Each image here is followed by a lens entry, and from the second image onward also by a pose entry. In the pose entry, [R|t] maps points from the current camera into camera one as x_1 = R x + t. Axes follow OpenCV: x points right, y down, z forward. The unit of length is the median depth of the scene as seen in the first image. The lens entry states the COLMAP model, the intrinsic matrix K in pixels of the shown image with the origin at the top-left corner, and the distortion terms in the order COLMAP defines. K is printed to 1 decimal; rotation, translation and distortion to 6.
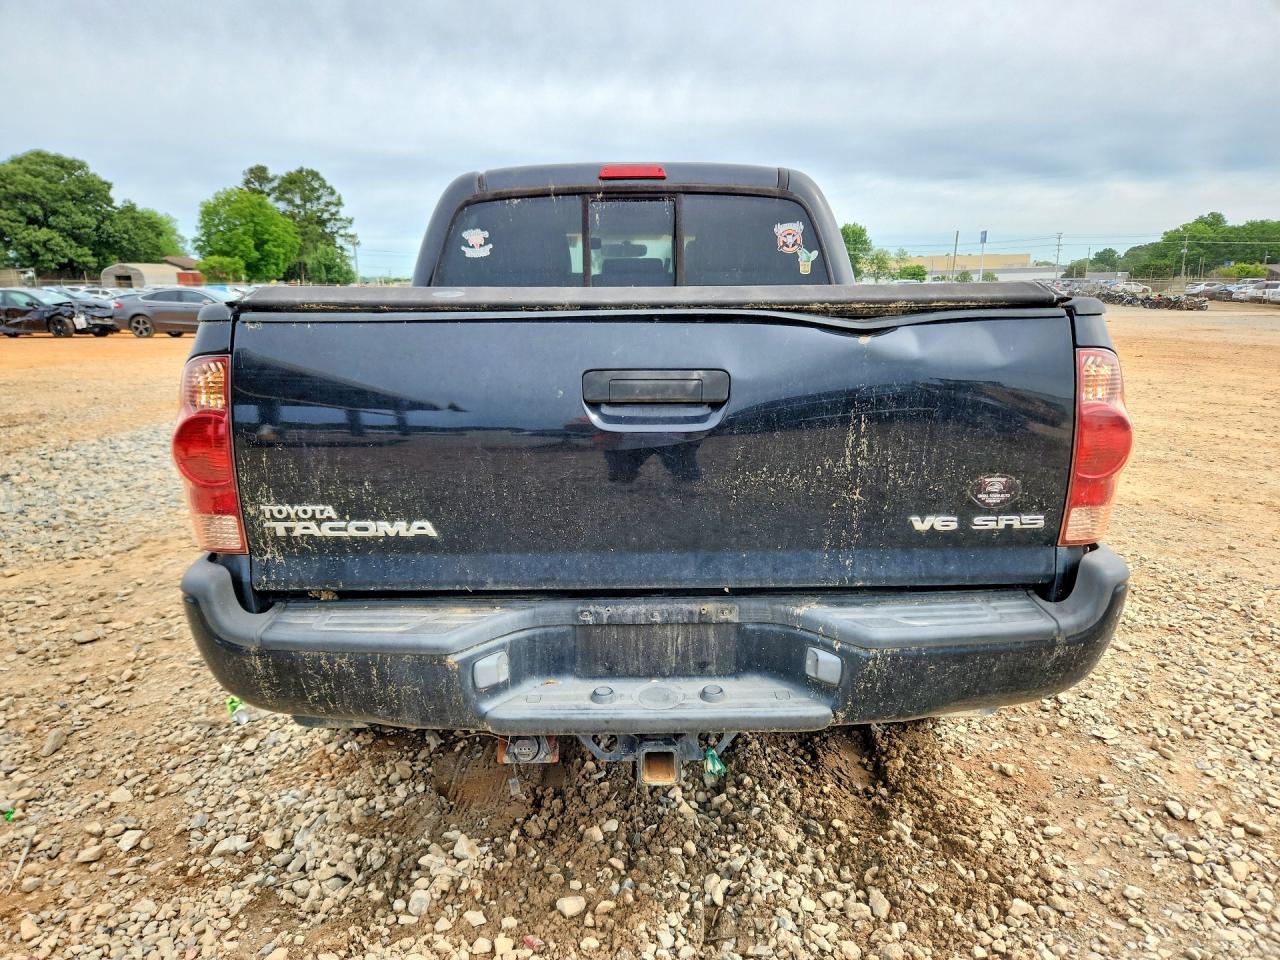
lens RADIAL K [[945.4, 0, 634.9], [0, 945.4, 480.2], [0, 0, 1]] dist [0.015803, -0.003711]
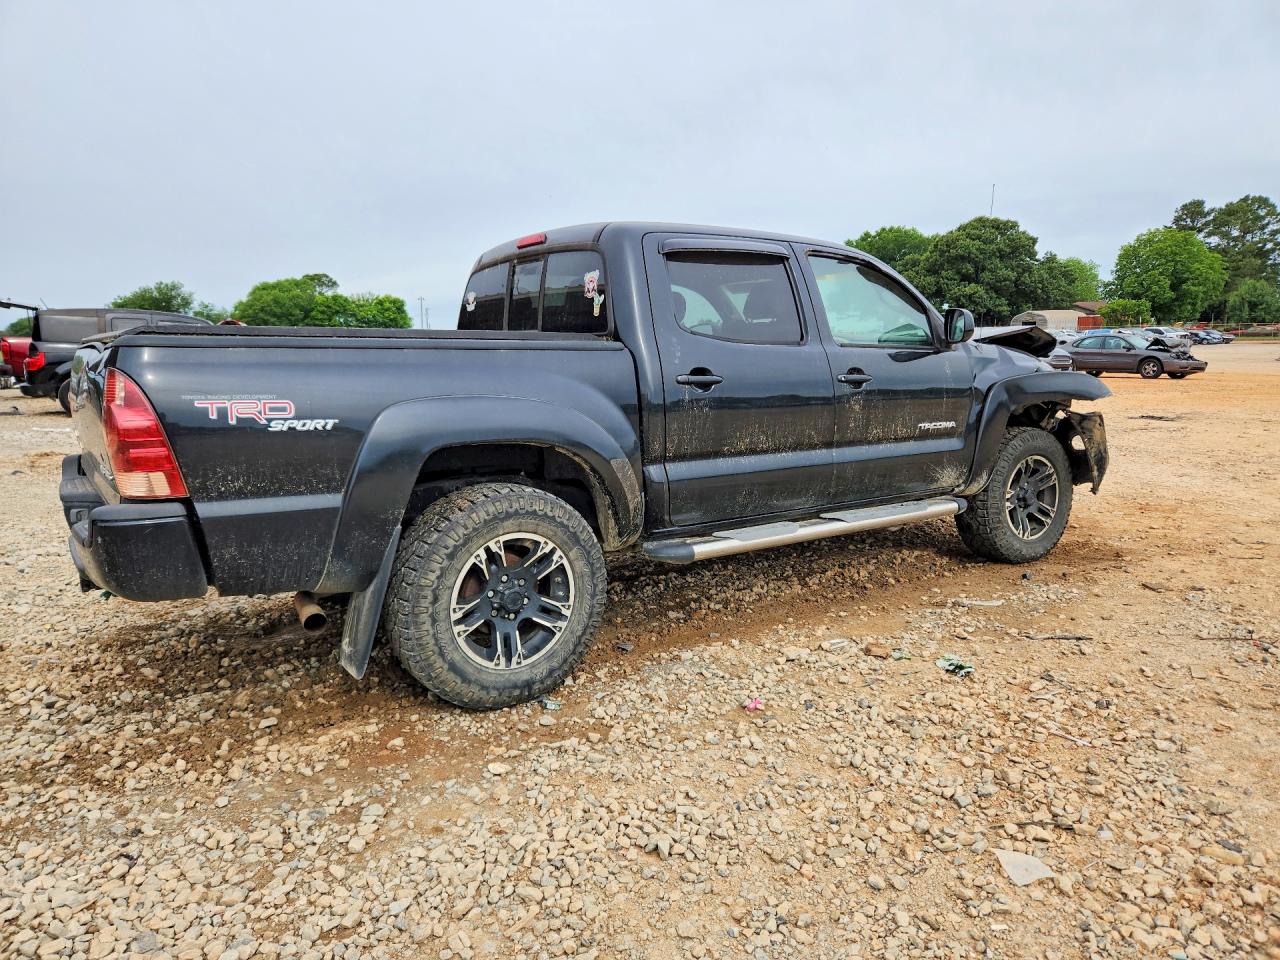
lens RADIAL K [[945.4, 0, 637.0], [0, 945.4, 481.9], [0, 0, 1]] dist [0.015803, -0.003711]
pose [[0.522719, 0.112707, -0.845022, 0.151319], [-0.149209, 0.988017, 0.039481, -0.010604], [0.839346, 0.105448, 0.533273, 0.063768]]
